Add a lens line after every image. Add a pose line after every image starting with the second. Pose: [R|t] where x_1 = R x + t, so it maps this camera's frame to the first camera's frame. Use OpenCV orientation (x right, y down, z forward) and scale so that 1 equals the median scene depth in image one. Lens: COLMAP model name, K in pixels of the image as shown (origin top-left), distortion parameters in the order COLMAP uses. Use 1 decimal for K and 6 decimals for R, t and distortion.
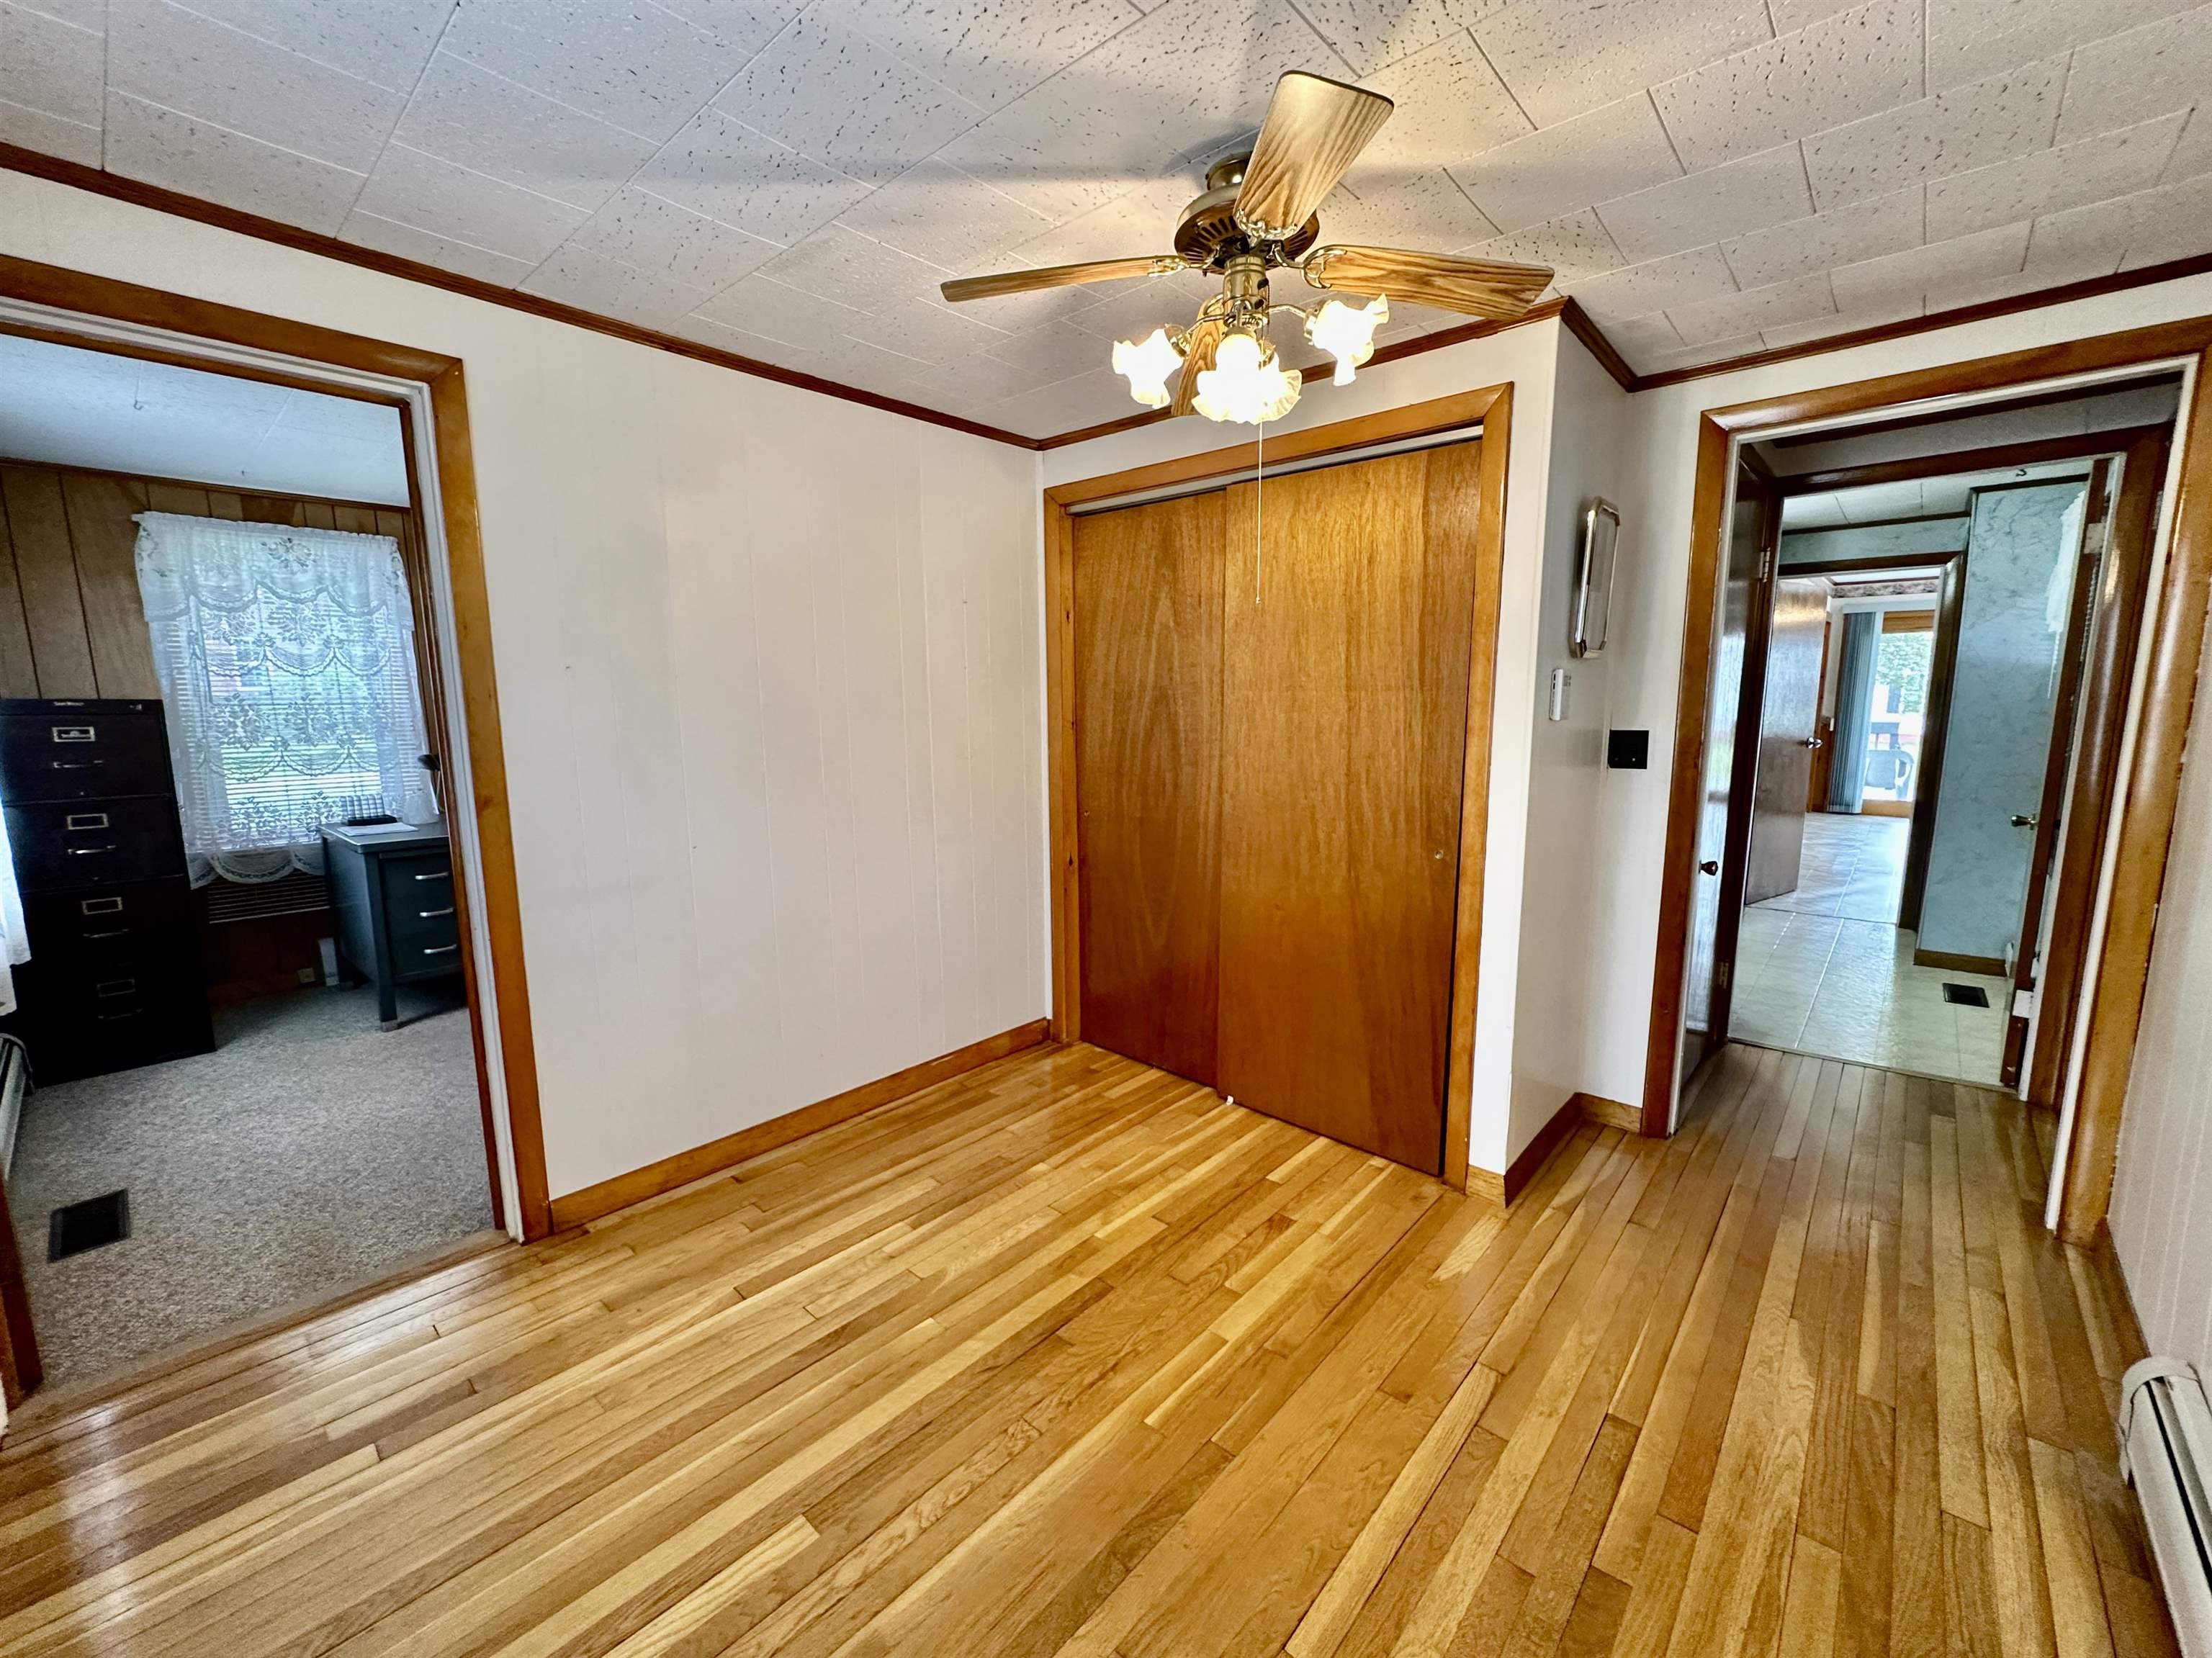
lens RADIAL K [[891.8, 0, 1114.9], [0, 891.8, 819.1], [0, 0, 1]] dist [-0.000319, 0.000330]
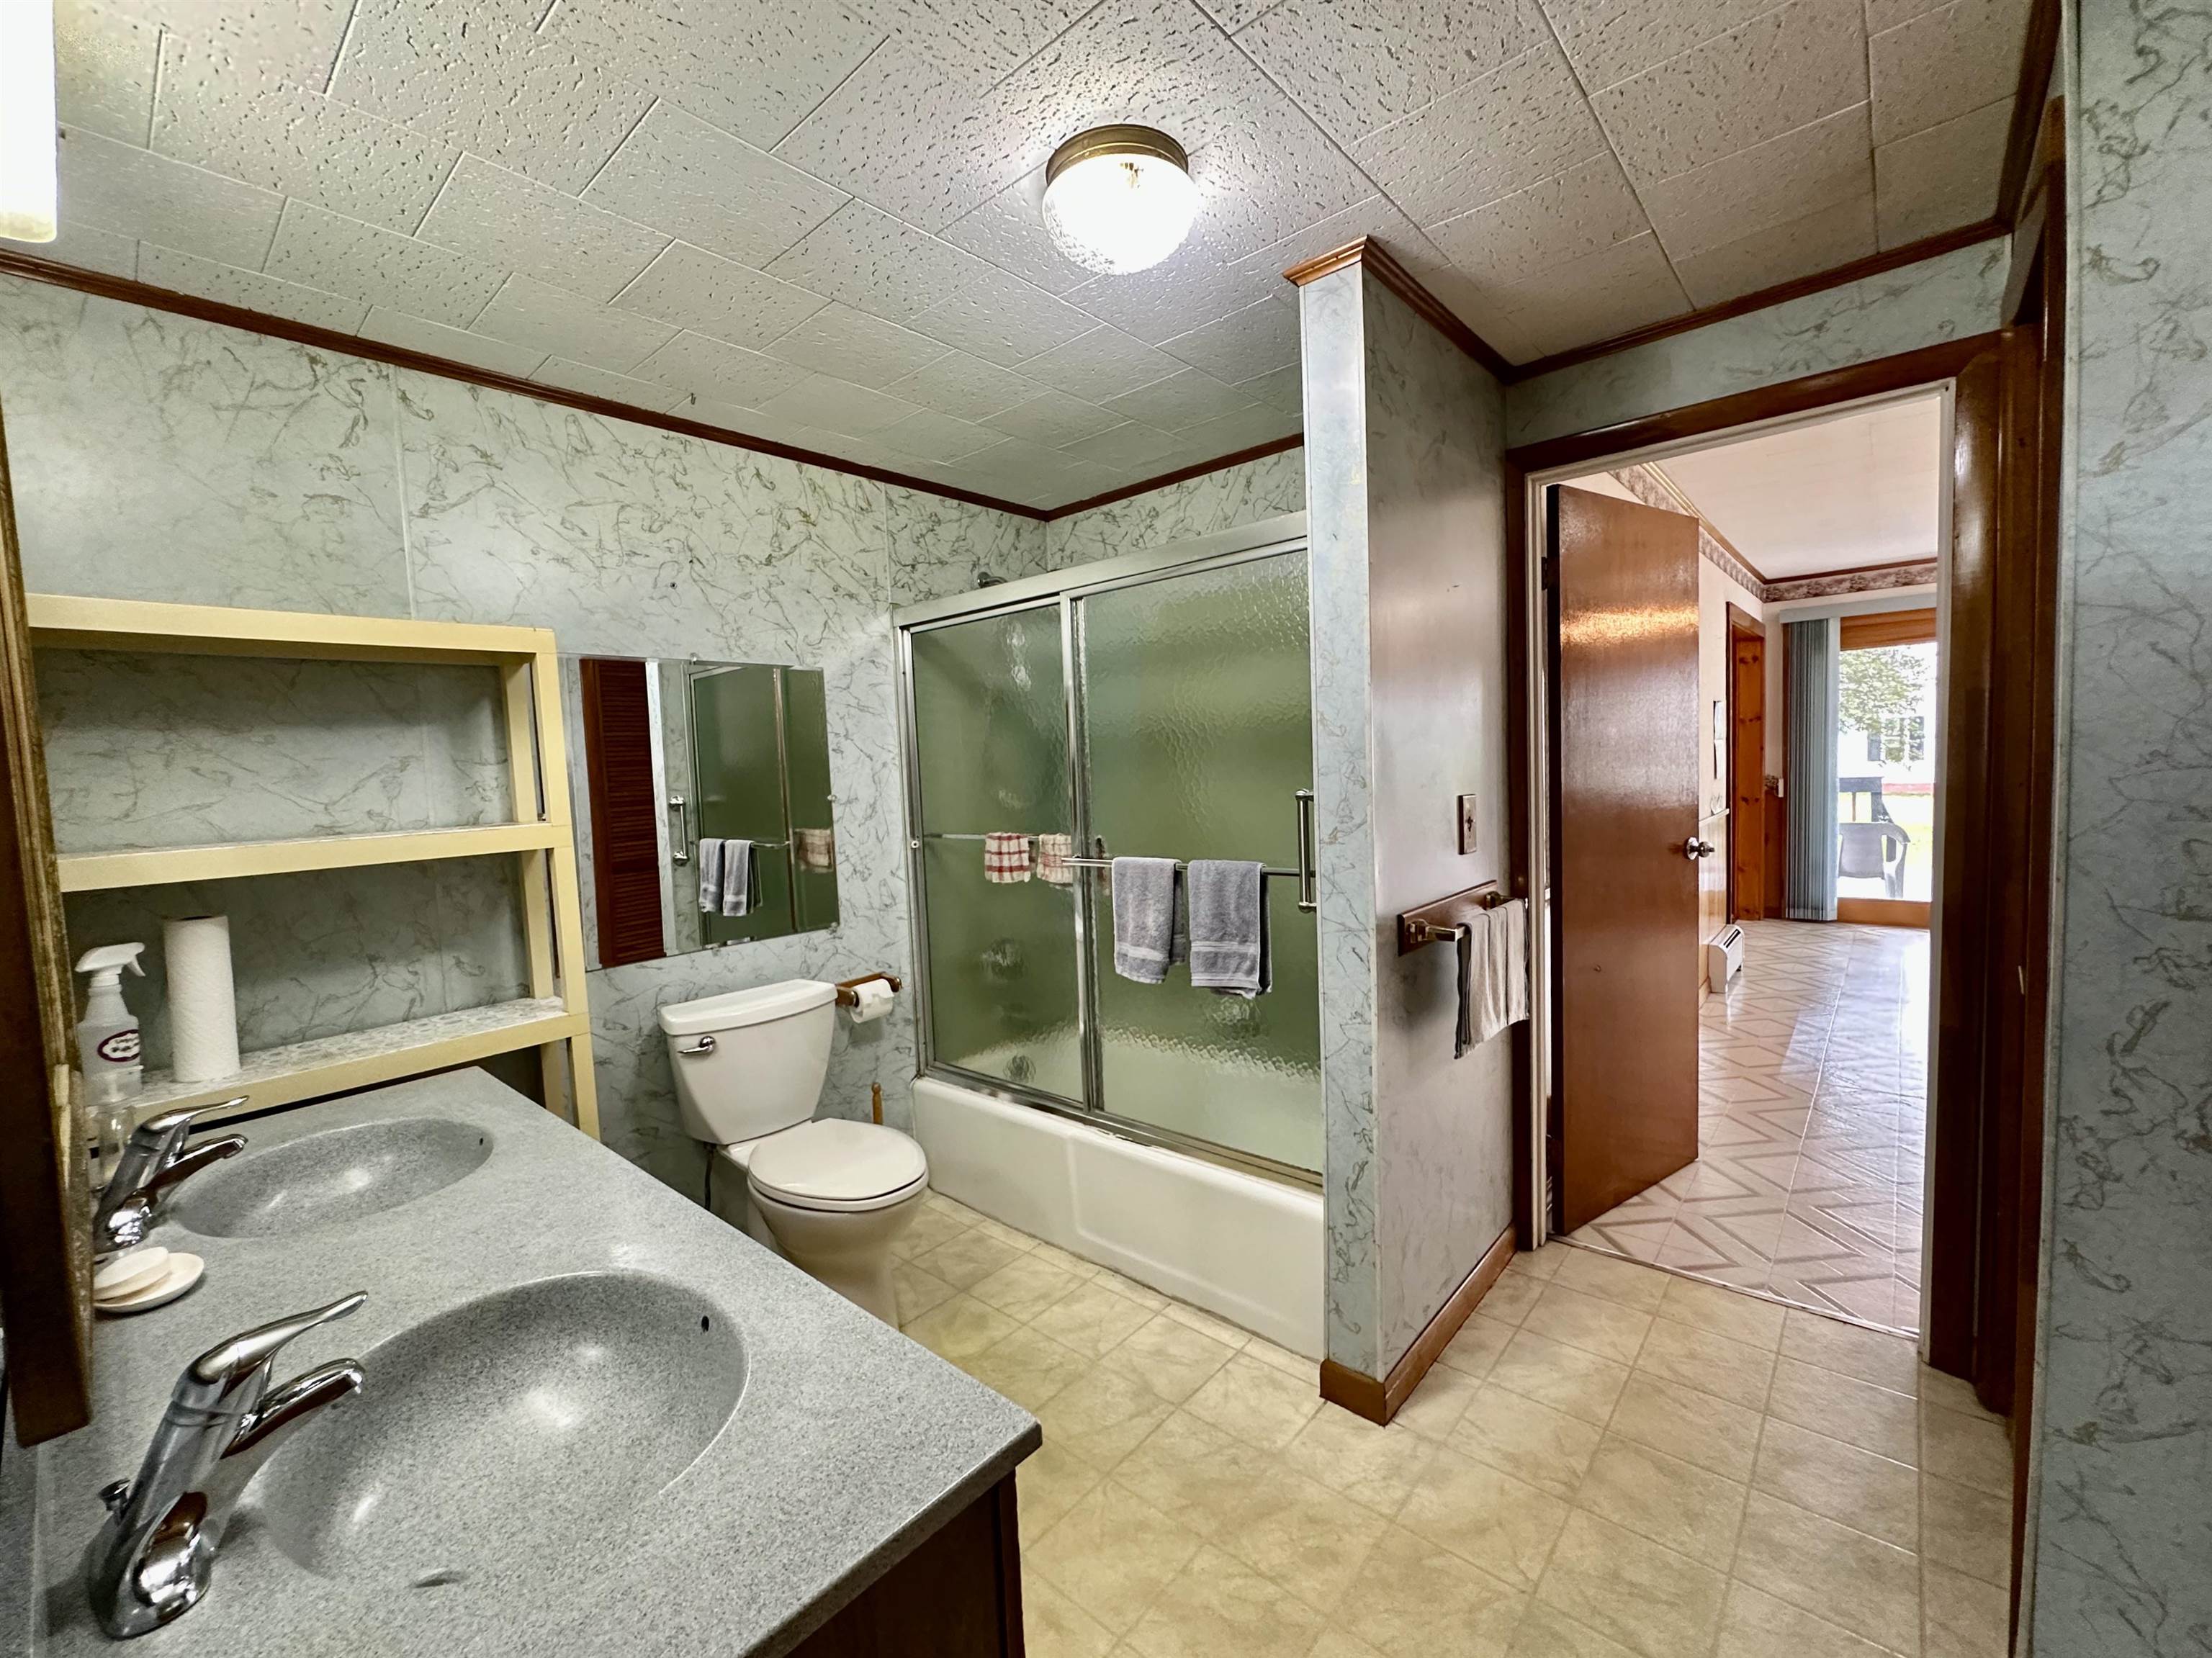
lens RADIAL K [[891.8, 0, 1107.0], [0, 891.8, 828.9], [0, 0, 1]] dist [-0.000319, 0.000330]
pose [[0.999211, -0.039658, 0.001918, 0.297201], [0.039690, 0.996430, -0.074510, -0.045701], [0.001044, 0.074528, 0.997218, 0.335126]]
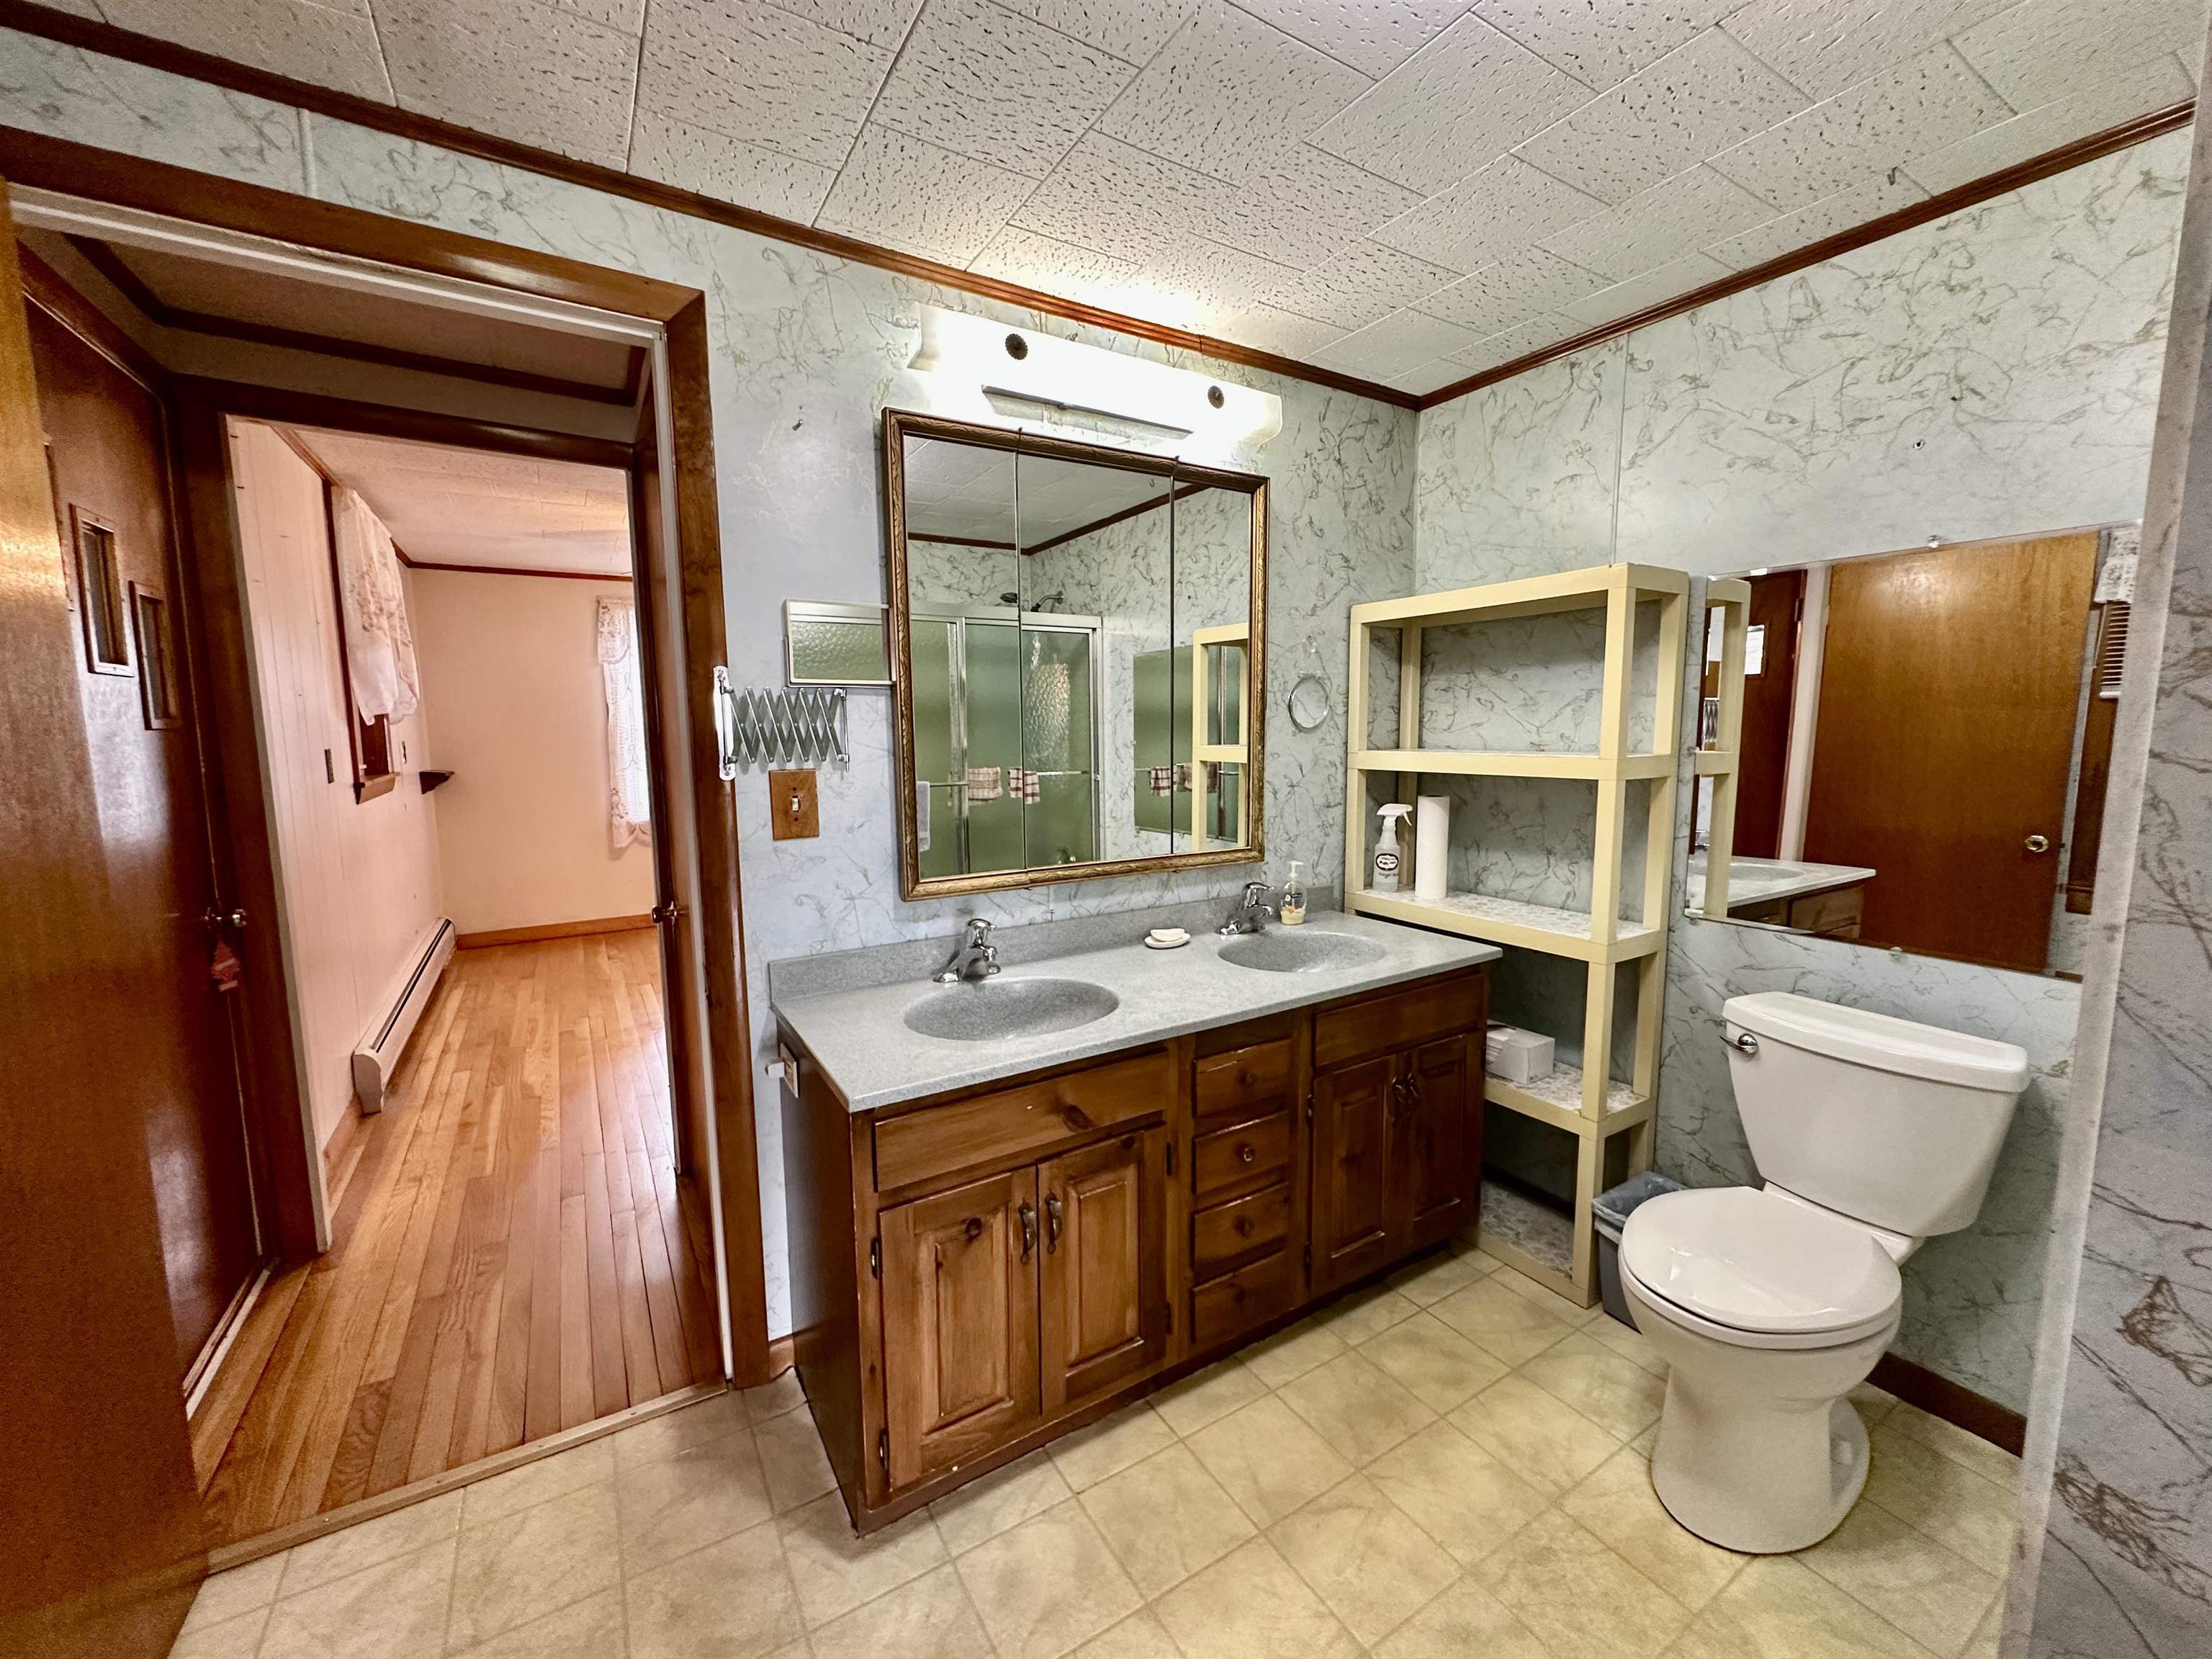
lens RADIAL K [[891.9, 0, 1104.5], [0, 891.9, 823.9], [0, 0, 1]] dist [-0.000319, 0.000330]
pose [[-0.282212, 0.115161, -0.952415, 0.991067], [-0.130888, 0.978864, 0.157143, -0.195176], [0.950381, 0.169007, -0.261174, 1.282291]]
